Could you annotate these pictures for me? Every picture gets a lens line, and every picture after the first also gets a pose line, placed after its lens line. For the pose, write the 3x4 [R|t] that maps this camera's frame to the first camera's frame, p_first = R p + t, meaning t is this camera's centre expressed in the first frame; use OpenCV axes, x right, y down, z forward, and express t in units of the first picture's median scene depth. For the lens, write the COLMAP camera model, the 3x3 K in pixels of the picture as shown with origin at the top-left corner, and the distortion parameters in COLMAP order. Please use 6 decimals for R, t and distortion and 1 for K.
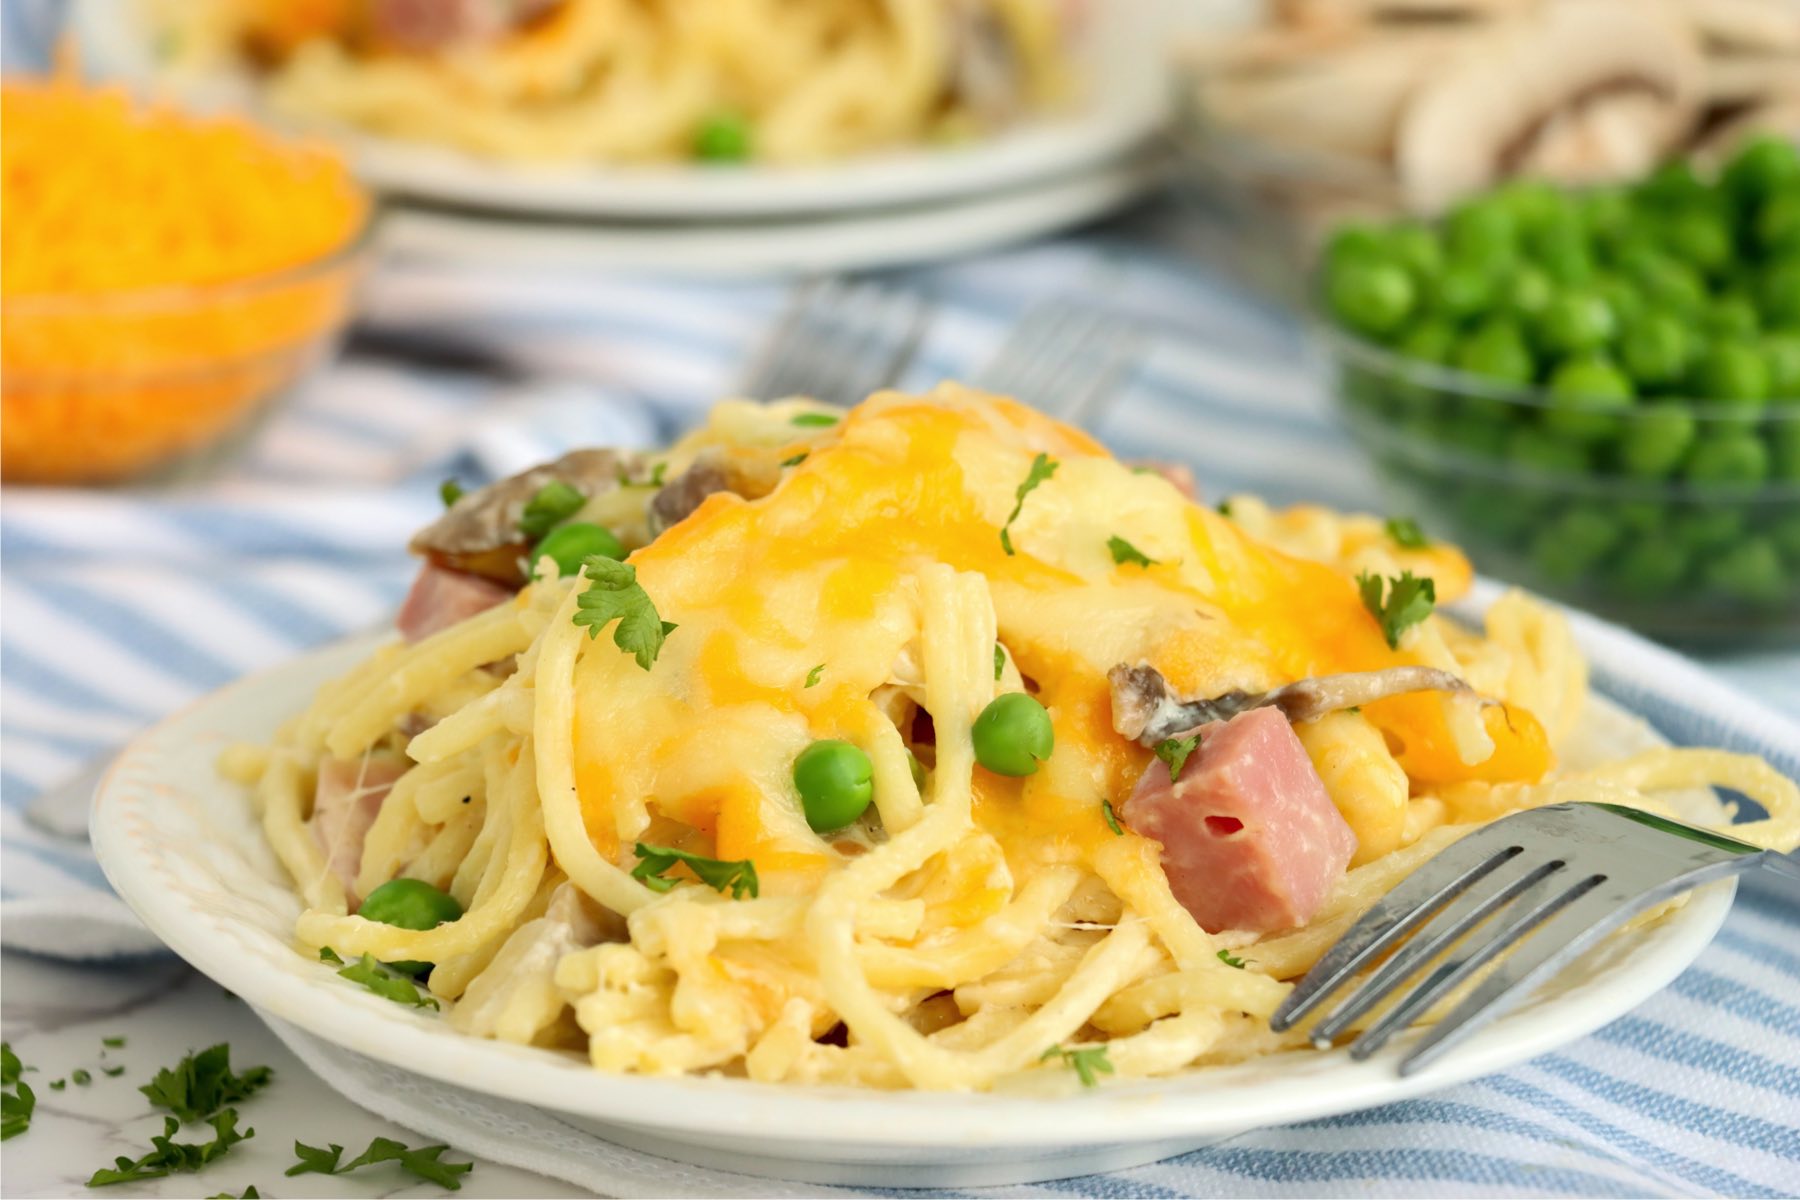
lens RADIAL K [[6216.3, 0, 896.0], [0, 6216.3, 595.7], [0, 0, 1]] dist [0.385480, 0.000000]
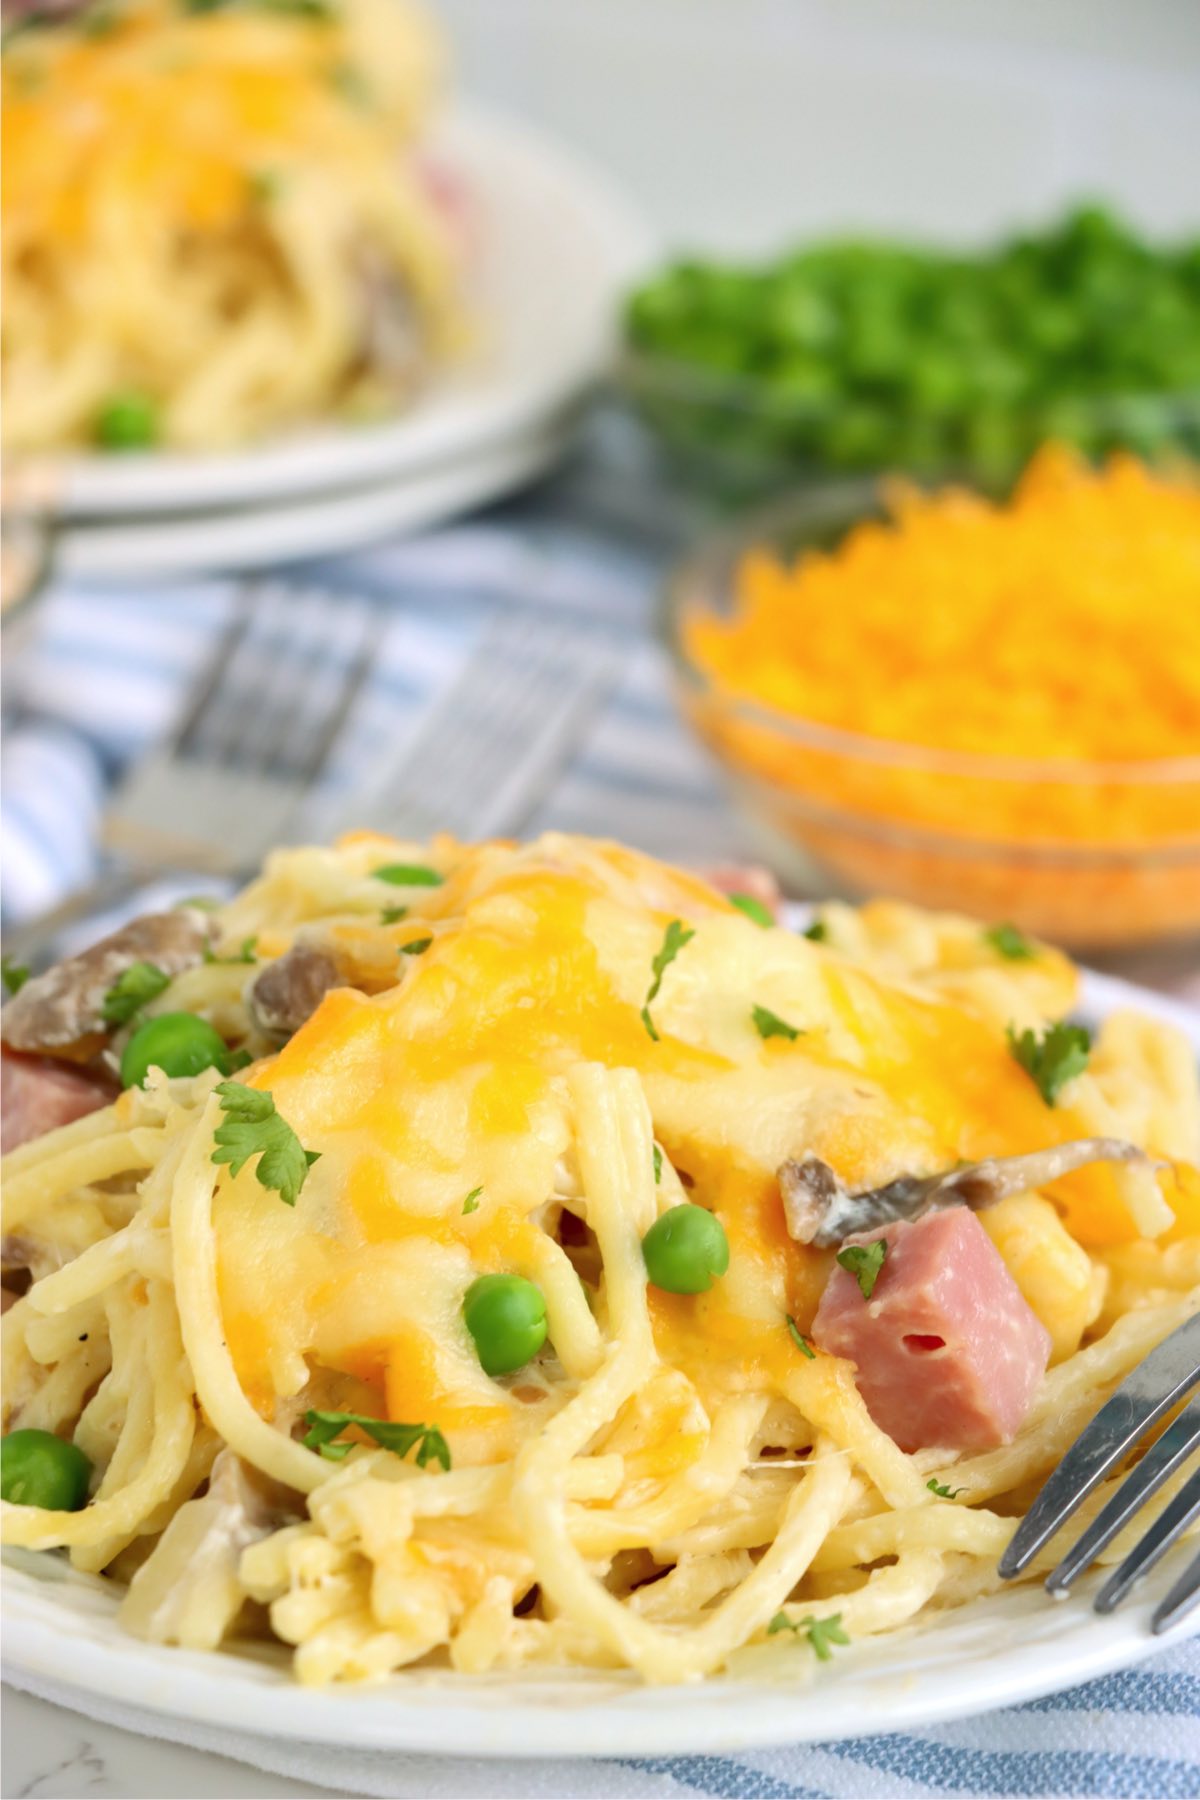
lens RADIAL K [[6216.3, 0, 605.8], [0, 6216.3, 906.1], [0, 0, 1]] dist [0.385480, 0.000000]
pose [[0.991520, -0.051898, 0.119140, -0.101643], [0.042388, 0.995811, 0.081018, -0.105180], [-0.122845, -0.075281, 0.989566, 0.082278]]
